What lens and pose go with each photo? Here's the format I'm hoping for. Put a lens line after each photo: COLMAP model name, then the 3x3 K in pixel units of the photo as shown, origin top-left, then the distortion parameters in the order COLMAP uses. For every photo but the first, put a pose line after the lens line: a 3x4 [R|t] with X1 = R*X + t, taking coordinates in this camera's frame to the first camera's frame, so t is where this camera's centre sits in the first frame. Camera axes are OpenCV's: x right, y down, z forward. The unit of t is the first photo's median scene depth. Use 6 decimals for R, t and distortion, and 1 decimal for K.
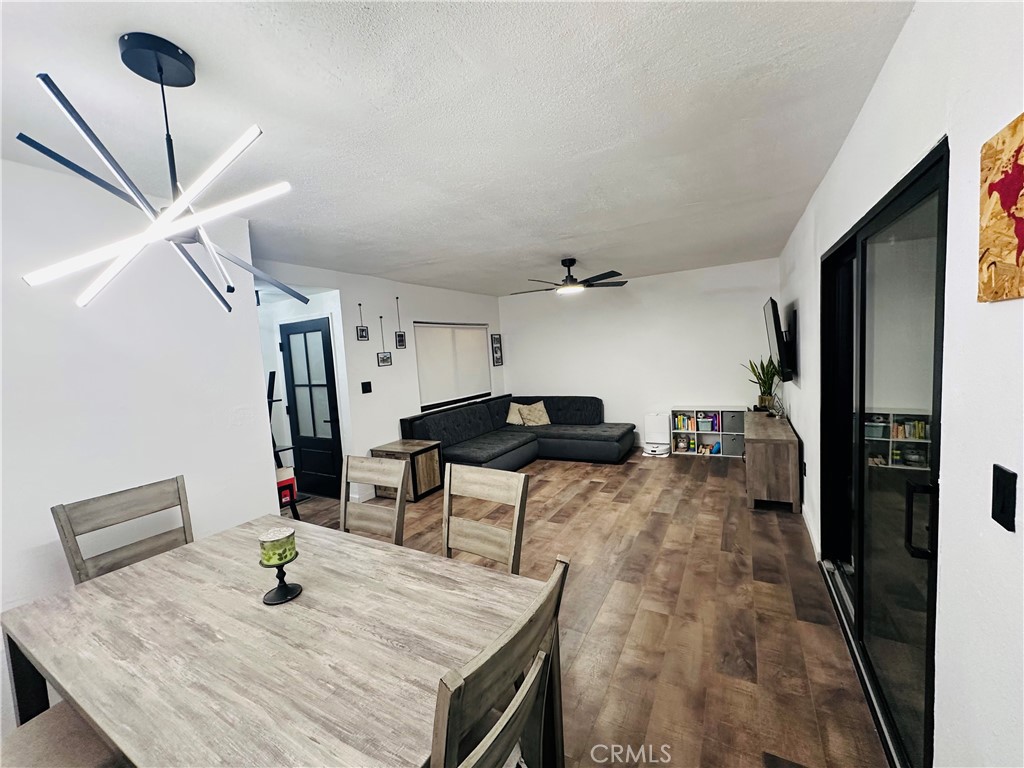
lens RADIAL K [[410.4, 0, 511.8], [0, 410.4, 384.2], [0, 0, 1]] dist [-0.001551, 0.000971]
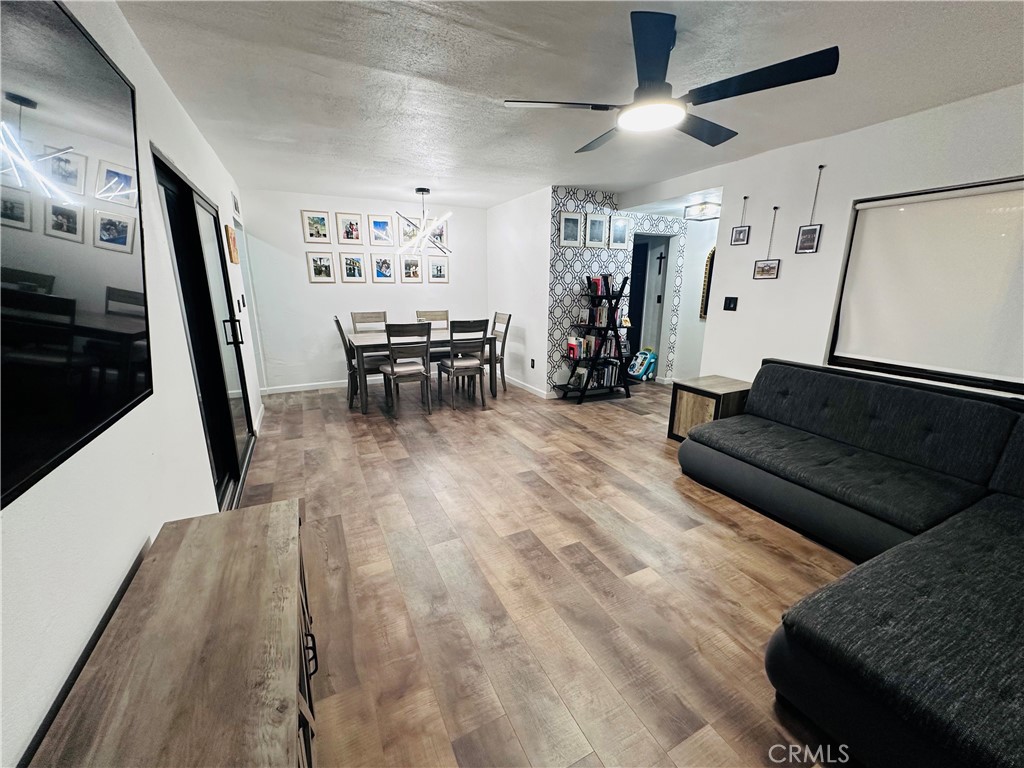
lens RADIAL K [[410.4, 0, 512.5], [0, 410.4, 384.5], [0, 0, 1]] dist [-0.001551, 0.000971]
pose [[-0.561162, 0.256004, -0.787121, 0.649040], [-0.037994, 0.941997, 0.333463, -0.107942], [0.826834, 0.217032, -0.518886, 1.197058]]
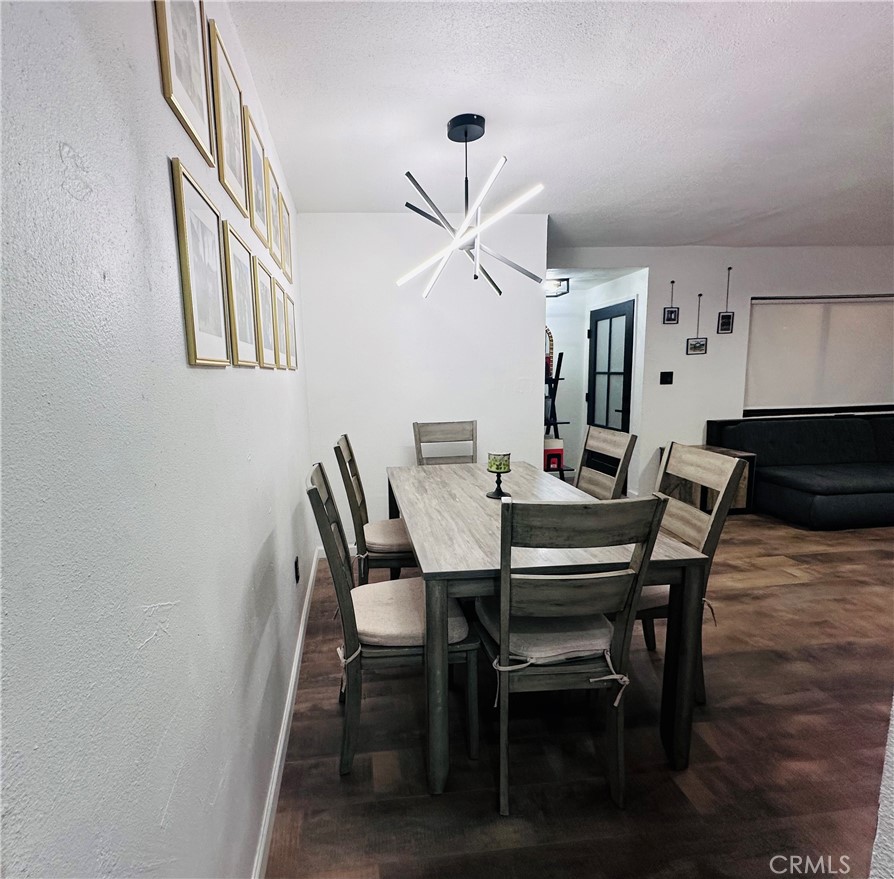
lens RADIAL K [[475.7, 0, 398.2], [0, 475.7, 441.3], [0, 0, 1]] dist [-0.000733, 0.000249]
pose [[0.572325, 0.164316, -0.803395, 0.176108], [-0.073702, 0.986061, 0.149172, 0.034765], [0.816708, -0.026164, 0.576458, -0.075662]]
